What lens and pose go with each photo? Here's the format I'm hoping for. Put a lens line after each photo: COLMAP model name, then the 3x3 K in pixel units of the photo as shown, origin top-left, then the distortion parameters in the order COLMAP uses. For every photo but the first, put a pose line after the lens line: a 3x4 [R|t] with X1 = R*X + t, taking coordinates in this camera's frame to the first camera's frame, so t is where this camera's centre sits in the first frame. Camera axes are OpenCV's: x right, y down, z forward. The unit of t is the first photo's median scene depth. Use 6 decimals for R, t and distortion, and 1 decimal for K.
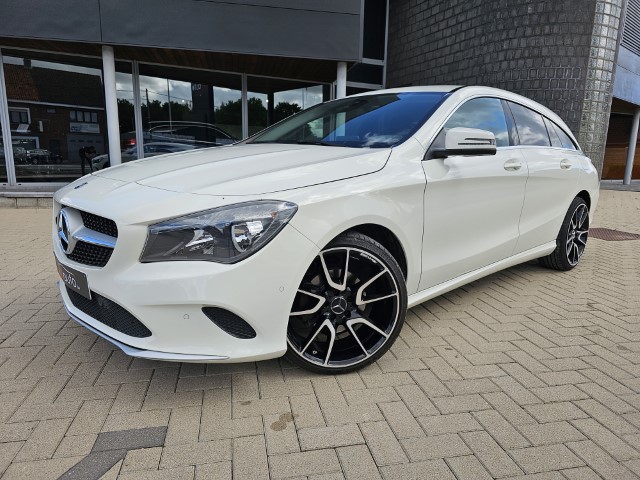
lens RADIAL K [[437.6, 0, 322.6], [0, 437.6, 240.2], [0, 0, 1]] dist [0.033187, -0.018104]
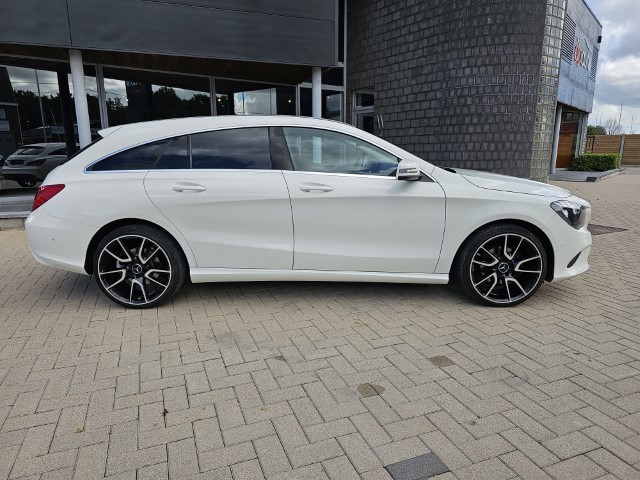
lens RADIAL K [[437.6, 0, 320.2], [0, 437.6, 240.5], [0, 0, 1]] dist [0.033187, -0.018104]
pose [[0.986179, -0.054910, 0.156321, -0.143353], [0.052073, 0.998397, 0.022191, -0.029391], [-0.157289, -0.013744, 0.987457, -0.011521]]
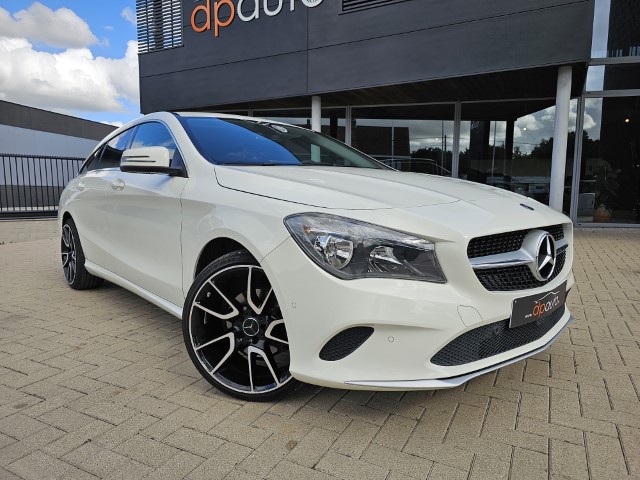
lens RADIAL K [[437.6, 0, 320.8], [0, 437.6, 241.8], [0, 0, 1]] dist [0.033187, -0.018104]
pose [[0.768144, 0.054300, -0.637971, 0.244789], [-0.111320, 0.992548, -0.049555, -0.023351], [0.630526, 0.109085, 0.768464, 0.200748]]
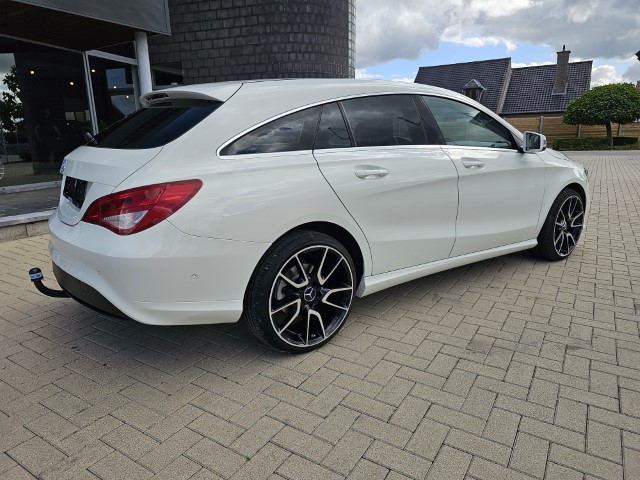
lens RADIAL K [[437.6, 0, 320.8], [0, 437.6, 237.8], [0, 0, 1]] dist [0.033187, -0.018104]
pose [[0.696365, -0.188941, 0.692371, -0.413758], [0.158241, 0.981403, 0.108662, -0.065583], [-0.700026, 0.033894, 0.713313, 0.197356]]
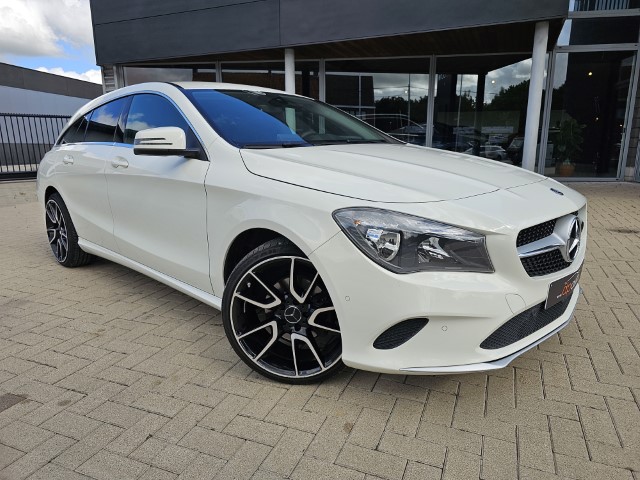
lens RADIAL K [[437.6, 0, 321.8], [0, 437.6, 240.8], [0, 0, 1]] dist [0.033187, -0.018104]
pose [[0.823550, 0.097723, -0.558762, 0.213831], [-0.085008, 0.995187, 0.048758, -0.037963], [0.560838, 0.007345, 0.827893, 0.174641]]
